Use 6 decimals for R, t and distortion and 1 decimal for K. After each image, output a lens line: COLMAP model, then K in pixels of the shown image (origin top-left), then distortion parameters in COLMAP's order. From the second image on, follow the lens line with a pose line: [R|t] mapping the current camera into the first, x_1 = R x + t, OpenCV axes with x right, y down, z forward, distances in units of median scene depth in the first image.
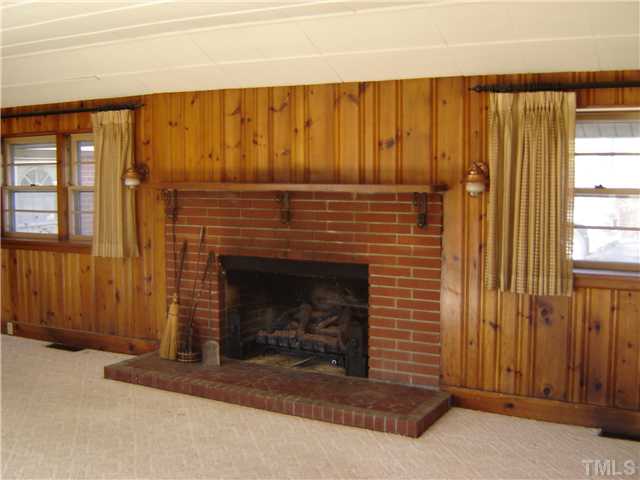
lens RADIAL K [[722.5, 0, 320.0], [0, 722.5, 240.0], [0, 0, 1]] dist [-0.113494, 0.004657]
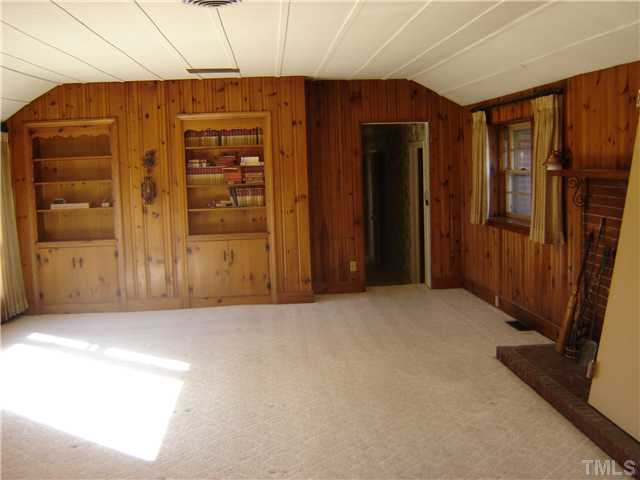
lens RADIAL K [[722.5, 0, 320.0], [0, 722.5, 240.0], [0, 0, 1]] dist [-0.113494, 0.004657]
pose [[0.571210, 0.079750, -0.816921, 0.359058], [-0.055004, 0.996751, 0.058846, -0.022194], [0.818959, 0.011320, 0.573740, 0.175809]]
